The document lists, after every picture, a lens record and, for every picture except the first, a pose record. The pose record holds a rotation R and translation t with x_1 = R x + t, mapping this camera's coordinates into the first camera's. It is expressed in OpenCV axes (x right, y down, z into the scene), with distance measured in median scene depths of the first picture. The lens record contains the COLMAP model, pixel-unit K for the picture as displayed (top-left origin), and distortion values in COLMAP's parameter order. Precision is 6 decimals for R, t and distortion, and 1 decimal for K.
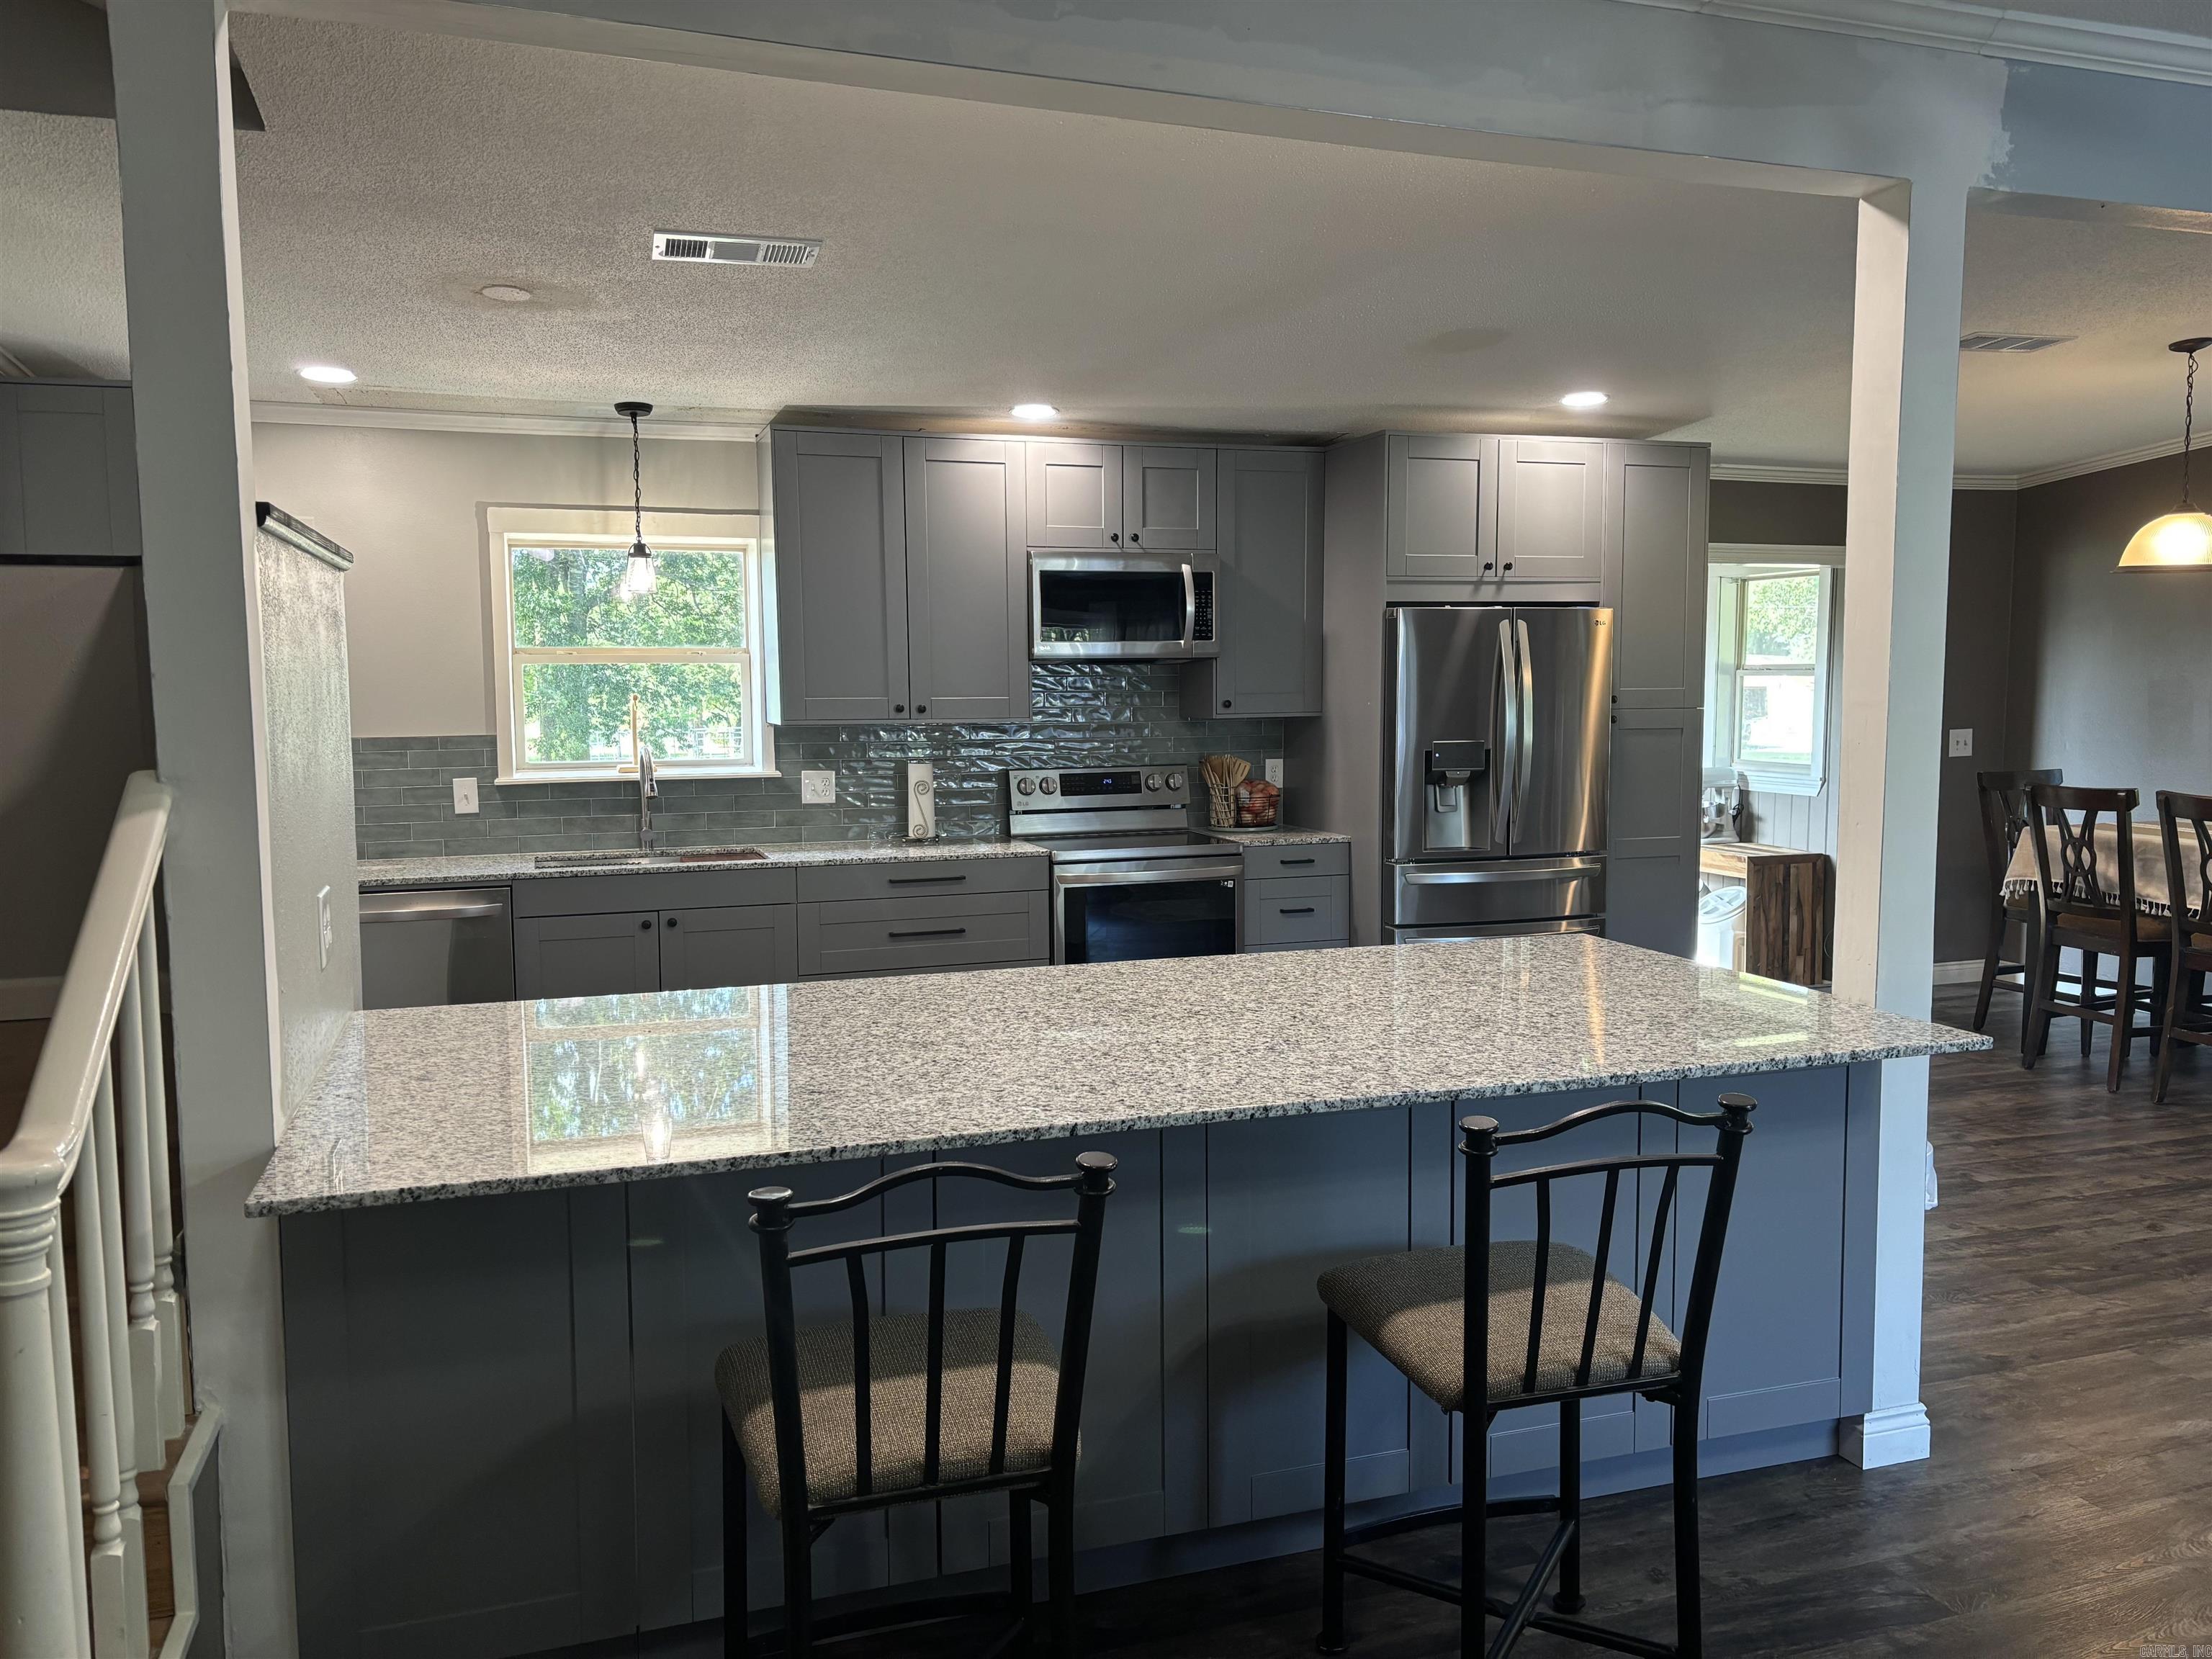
lens RADIAL K [[1666.2, 0, 1112.7], [0, 1666.2, 835.8], [0, 0, 1]] dist [0.051568, -0.046456]
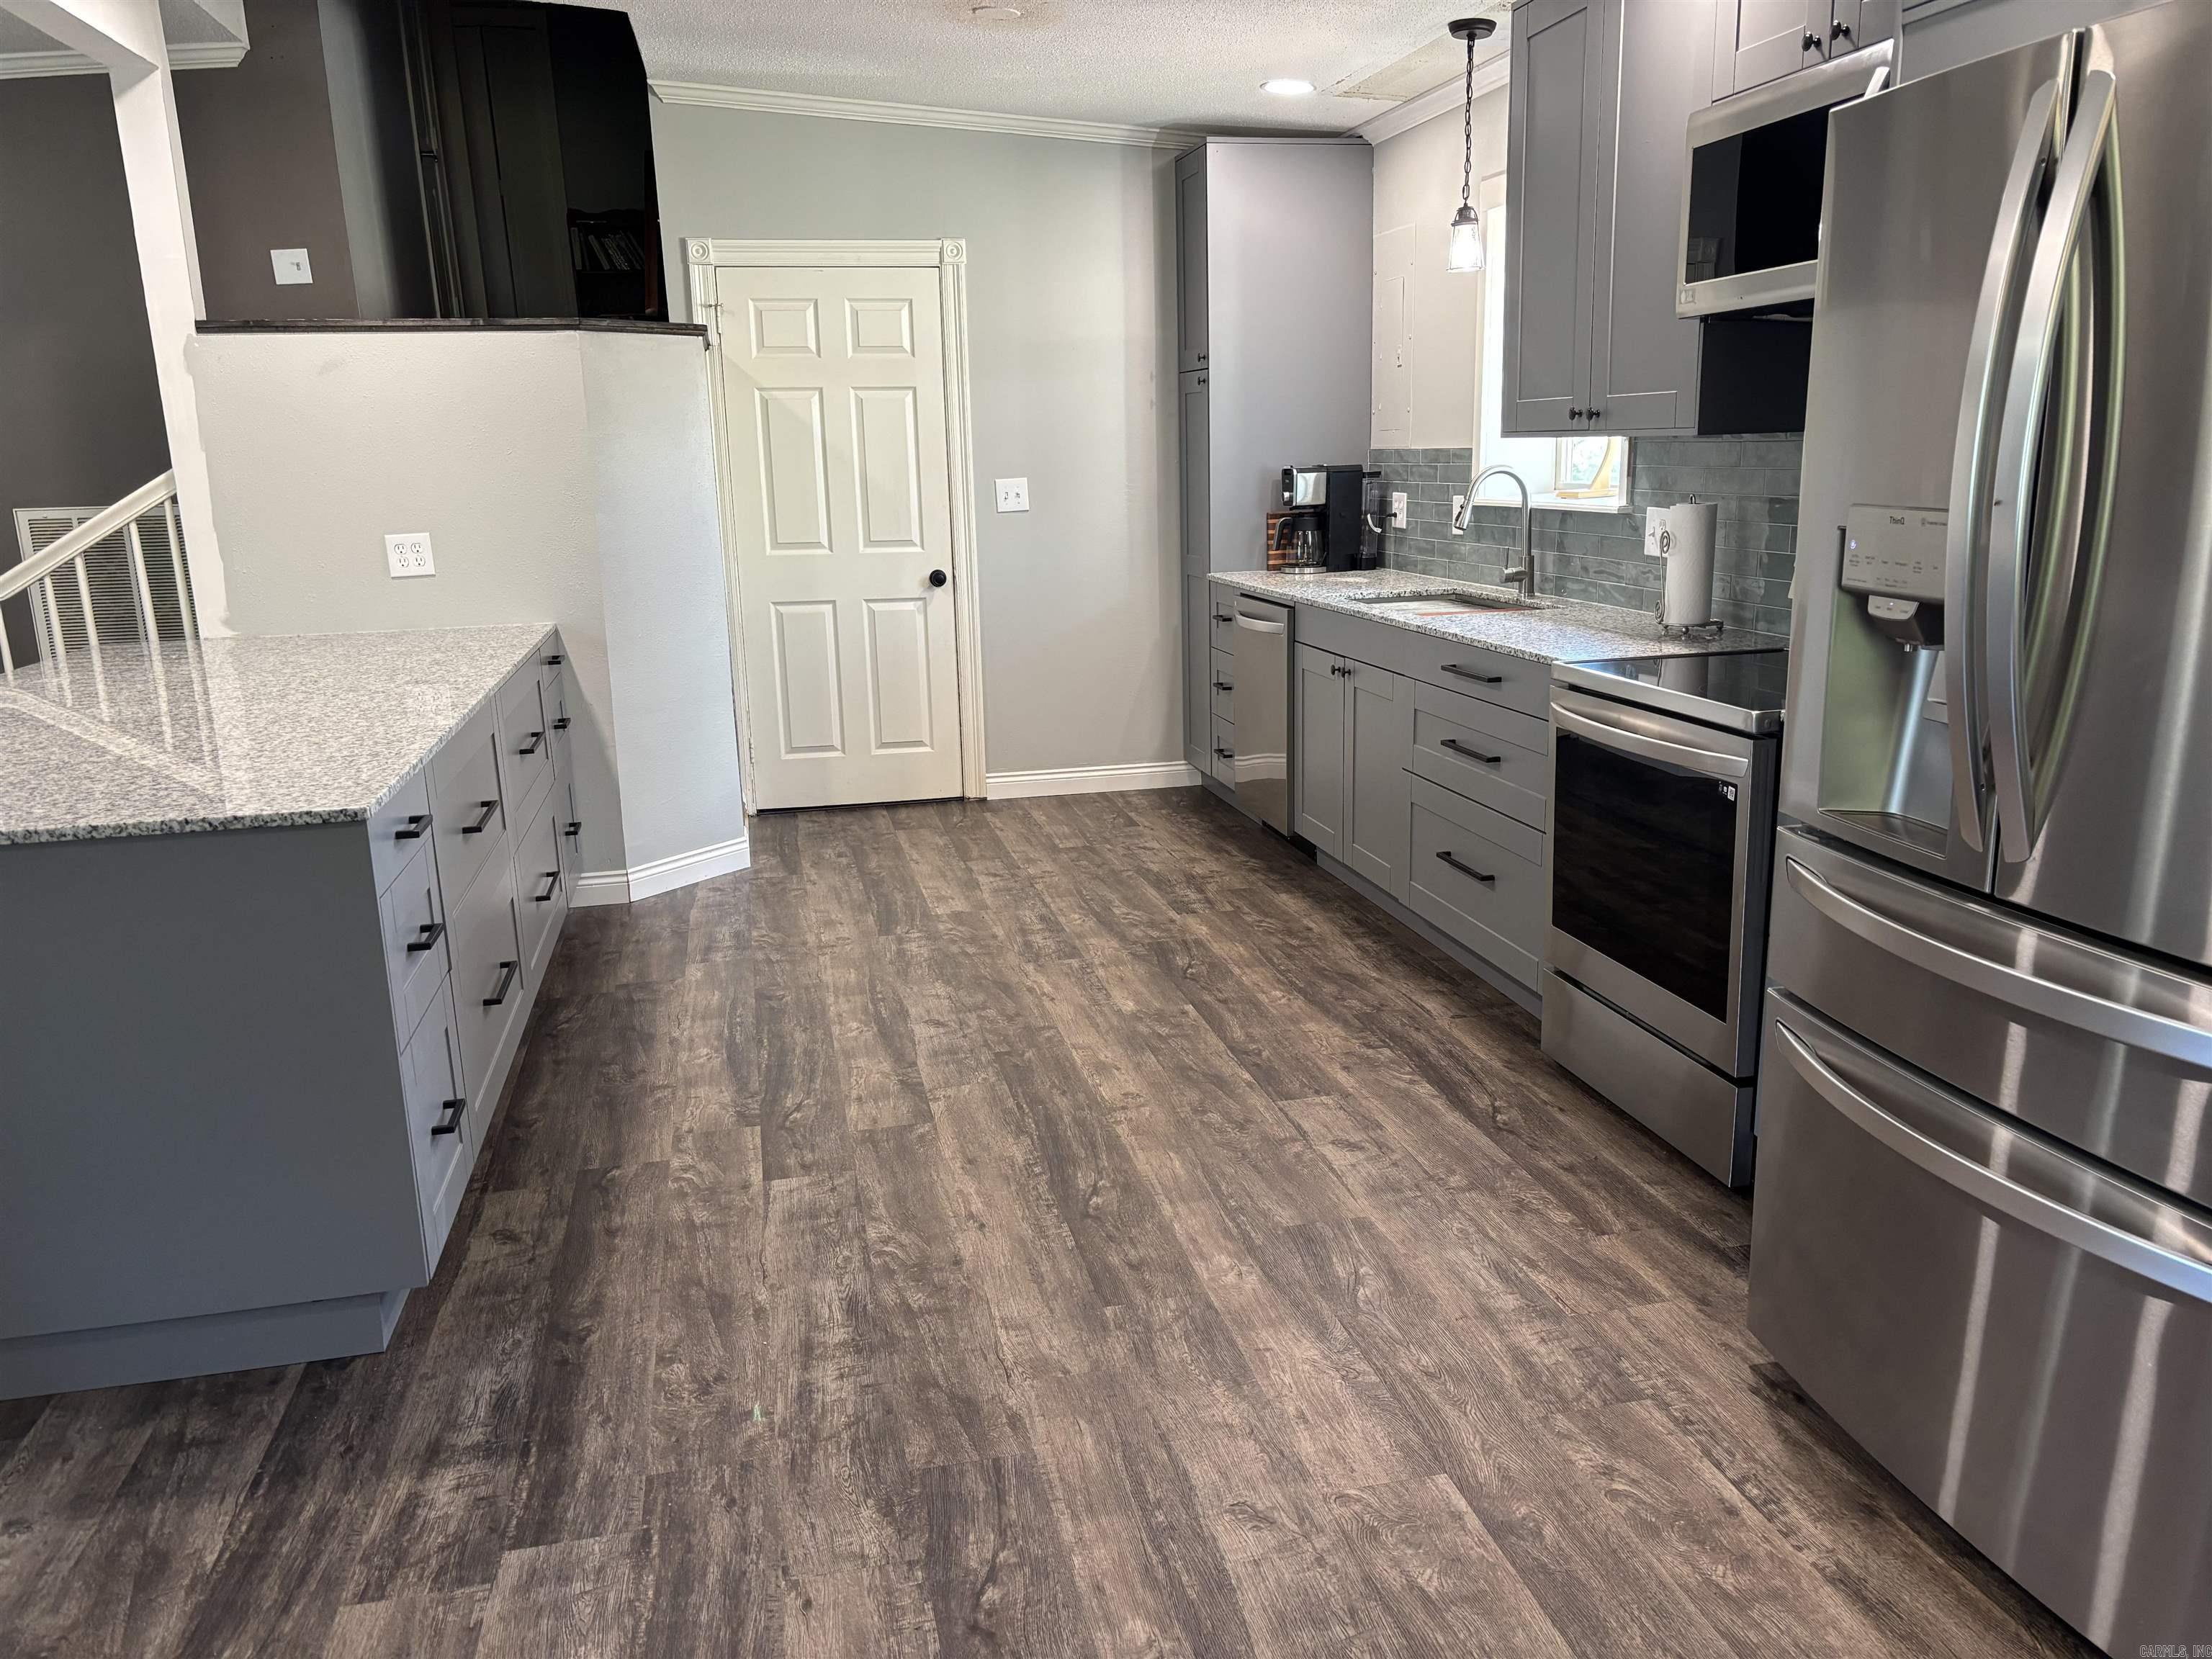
lens RADIAL K [[1651.5, 0, 1103.7], [0, 1651.5, 854.1], [0, 0, 1]] dist [0.072160, -0.102126]
pose [[-0.104000, 0.249899, -0.962670, 0.569895], [-0.068841, 0.963789, 0.257627, -0.066014], [0.992192, 0.093064, -0.083030, 0.899087]]
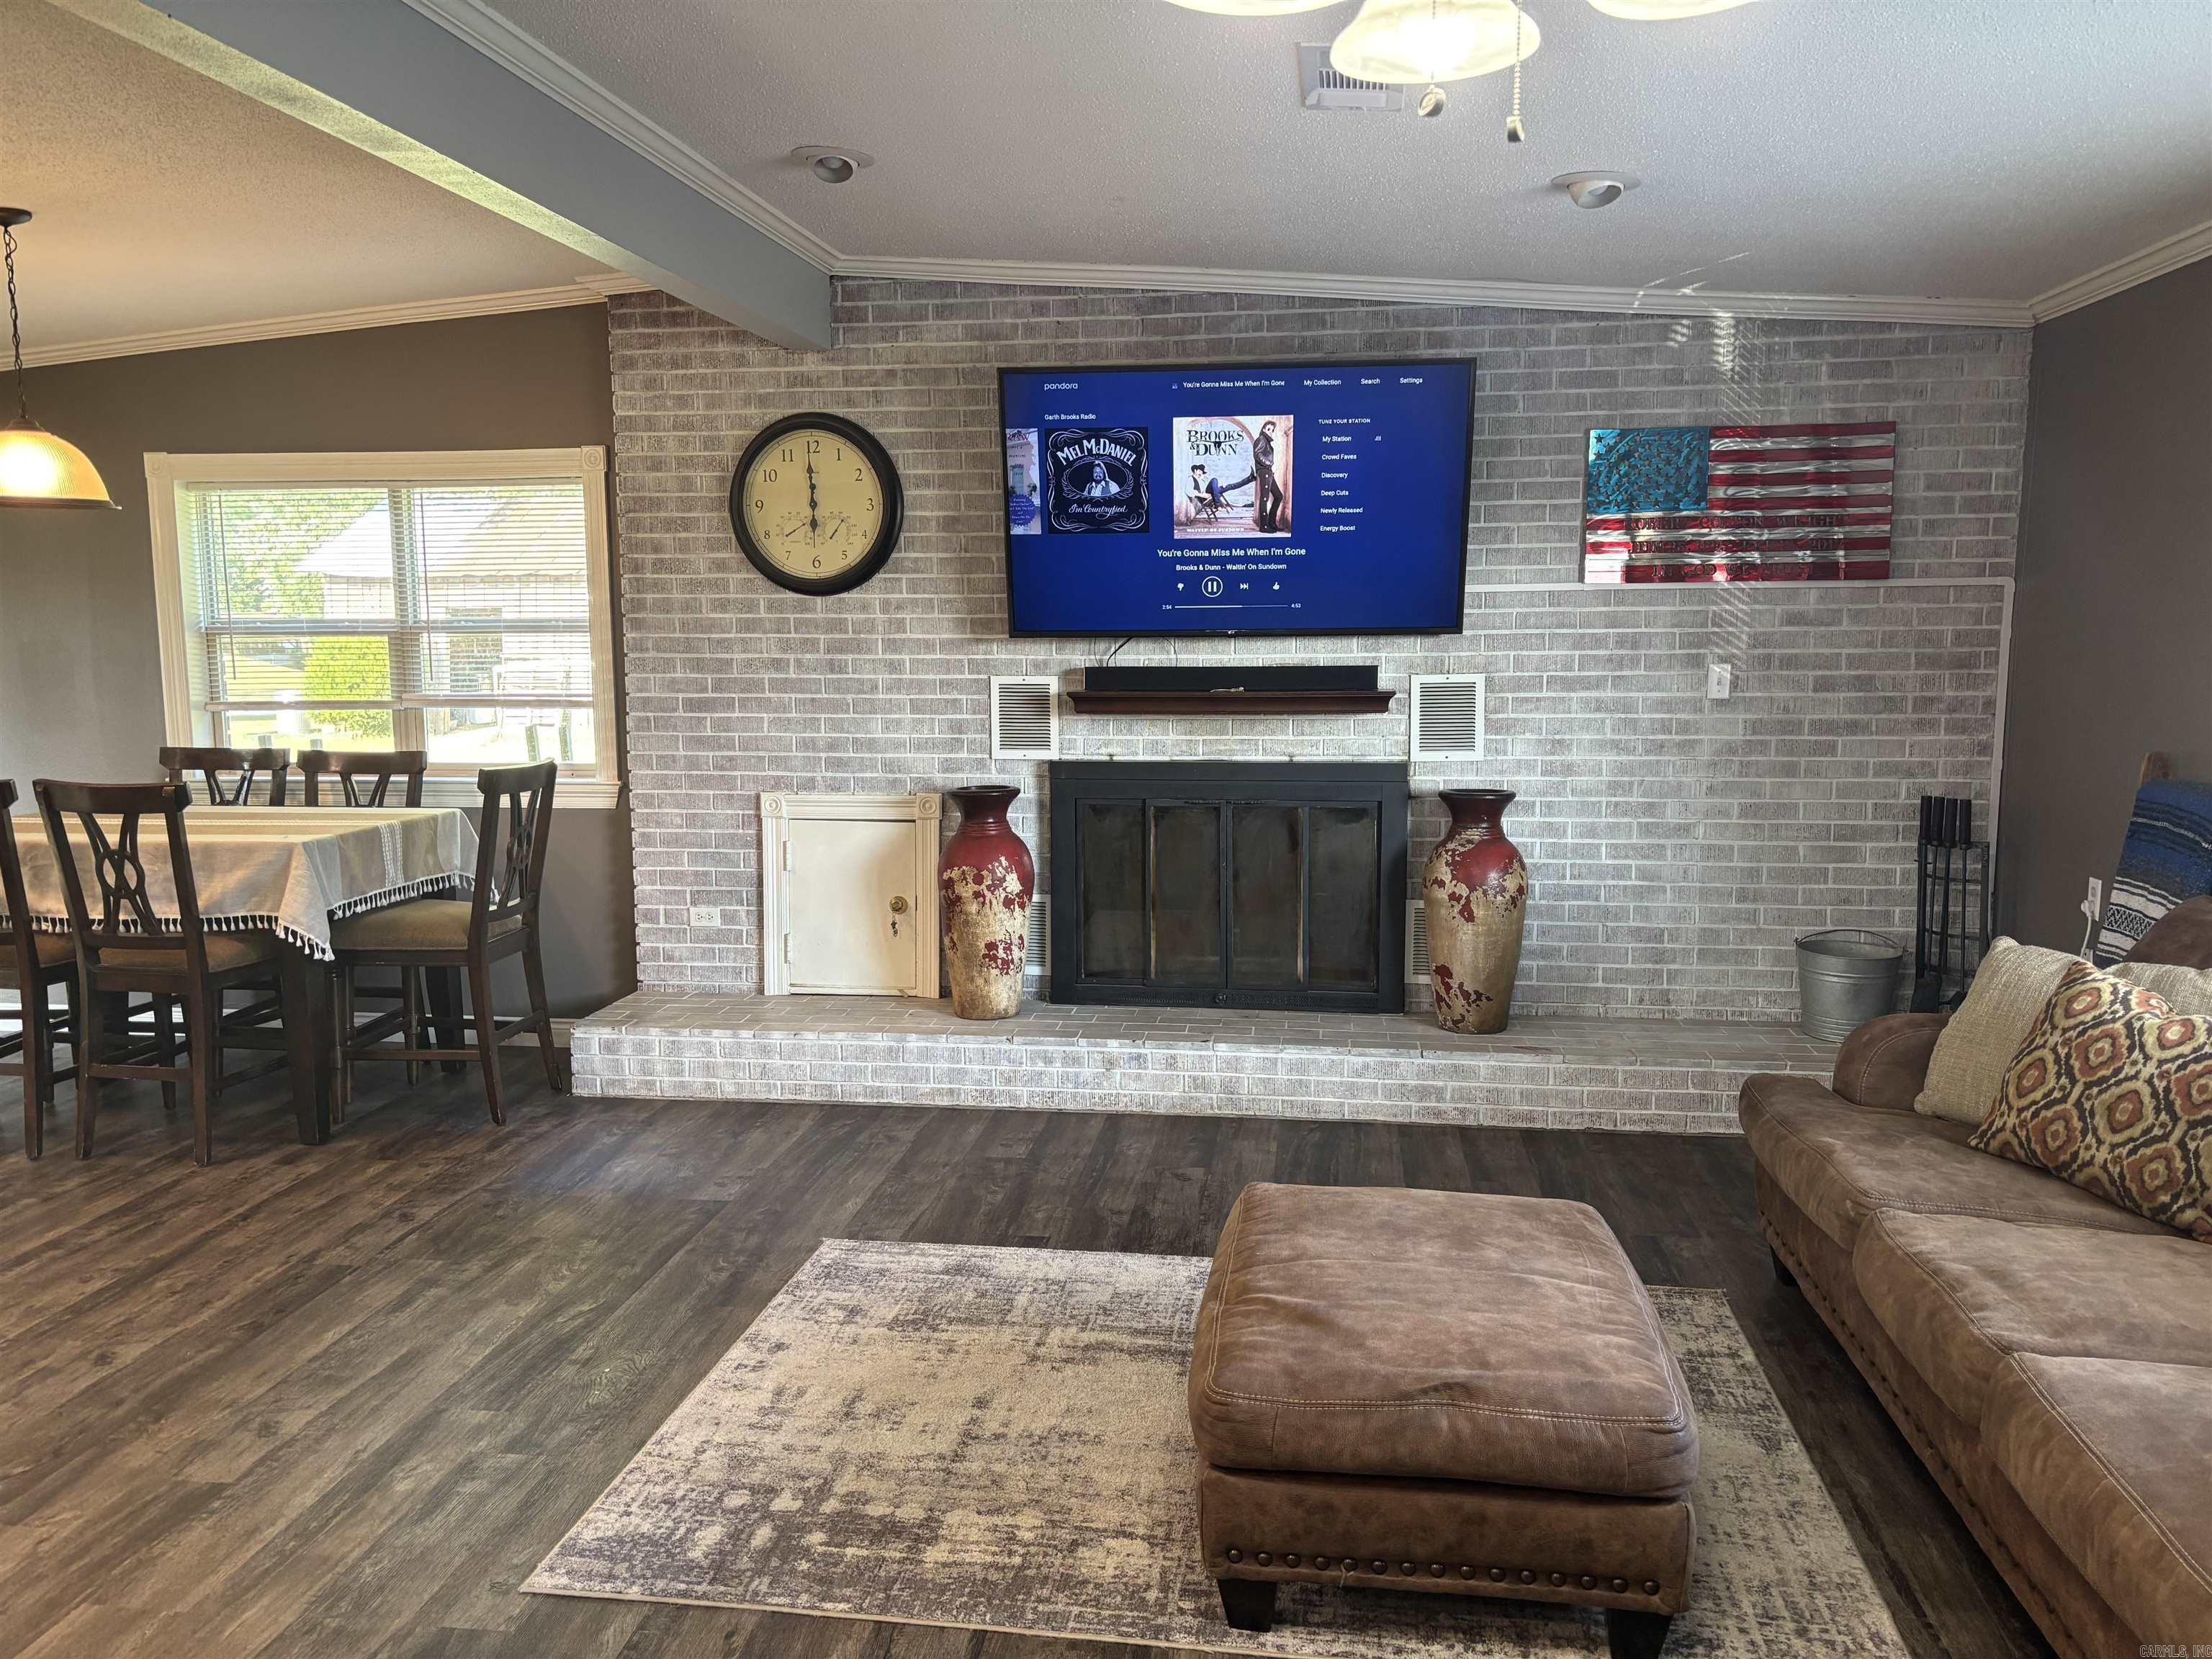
lens RADIAL K [[1676.6, 0, 1105.3], [0, 1676.6, 863.3], [0, 0, 1]] dist [0.000701, 0.006752]
pose [[0.443401, -0.127509, 0.887208, 0.132065], [0.091763, 0.991086, 0.096578, -0.017655], [-0.891614, 0.038590, 0.451149, 0.187252]]
